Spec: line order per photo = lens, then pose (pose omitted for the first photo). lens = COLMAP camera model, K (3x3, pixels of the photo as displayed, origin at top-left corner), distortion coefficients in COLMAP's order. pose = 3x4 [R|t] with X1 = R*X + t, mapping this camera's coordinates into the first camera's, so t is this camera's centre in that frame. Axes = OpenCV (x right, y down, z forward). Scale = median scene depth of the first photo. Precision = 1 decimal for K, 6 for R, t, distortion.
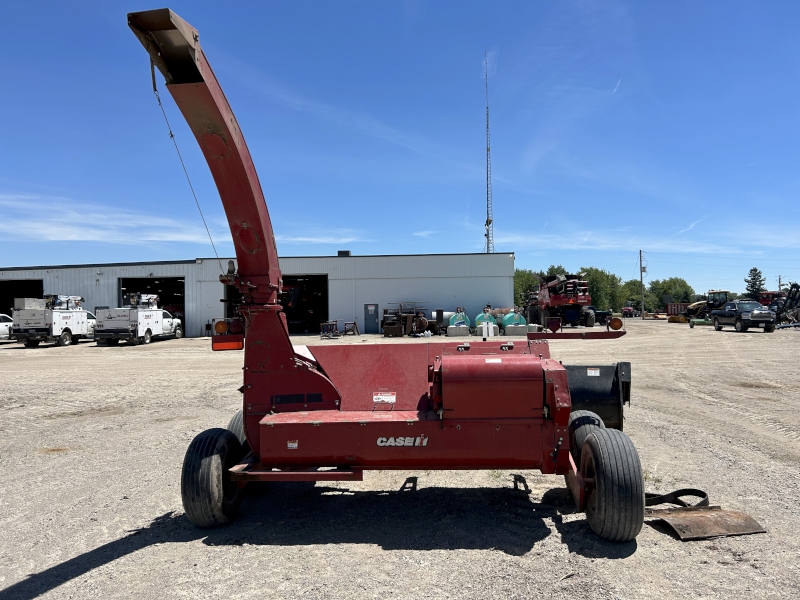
lens RADIAL K [[601.1, 0, 394.7], [0, 601.1, 296.2], [0, 0, 1]] dist [0.039273, -0.042228]
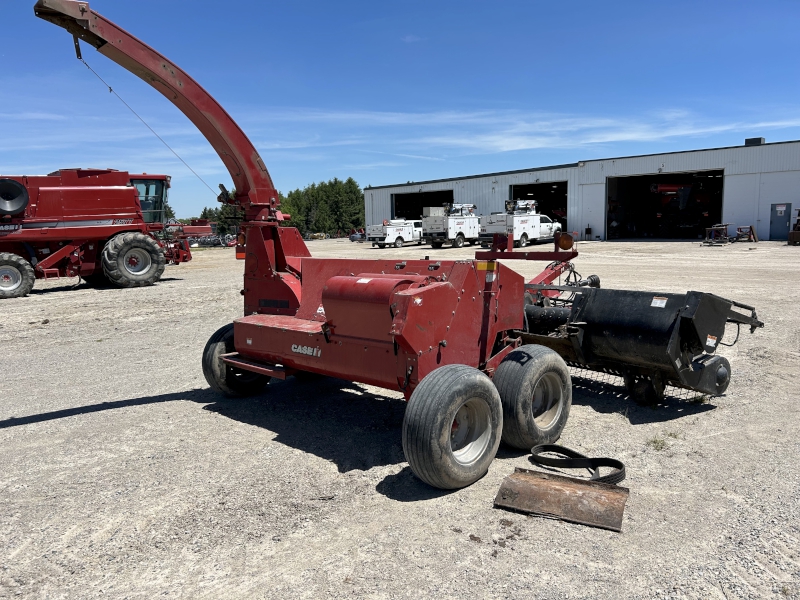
lens RADIAL K [[601.1, 0, 404.4], [0, 601.1, 304.6], [0, 0, 1]] dist [0.039273, -0.042228]
pose [[0.775399, 0.079303, -0.626472, 0.102969], [0.030562, 0.986208, 0.162667, -0.000977], [0.630732, -0.145278, 0.762281, 0.038858]]
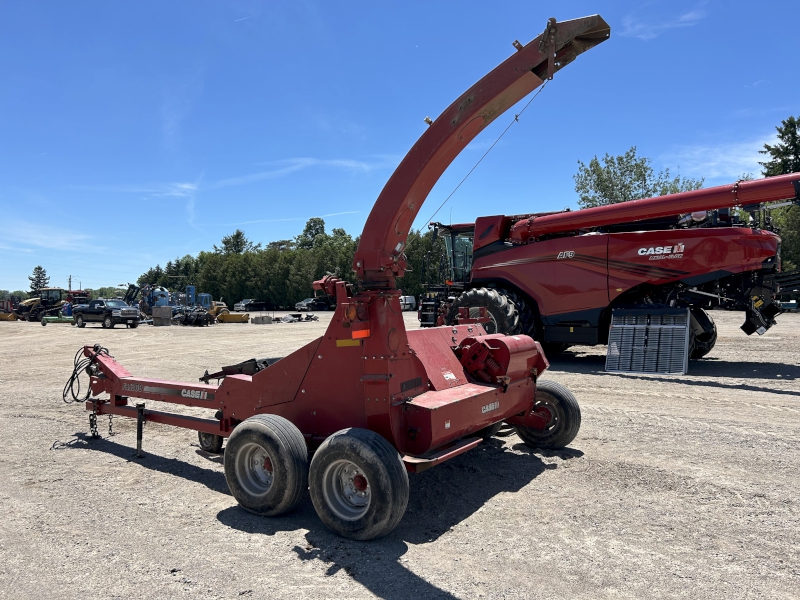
lens RADIAL K [[601.1, 0, 397.1], [0, 601.1, 301.1], [0, 0, 1]] dist [0.039273, -0.042228]
pose [[0.471442, 0.022543, 0.881609, -0.146369], [-0.031956, 0.999453, -0.008467, 0.005493], [-0.881318, -0.024180, 0.471905, 0.075829]]
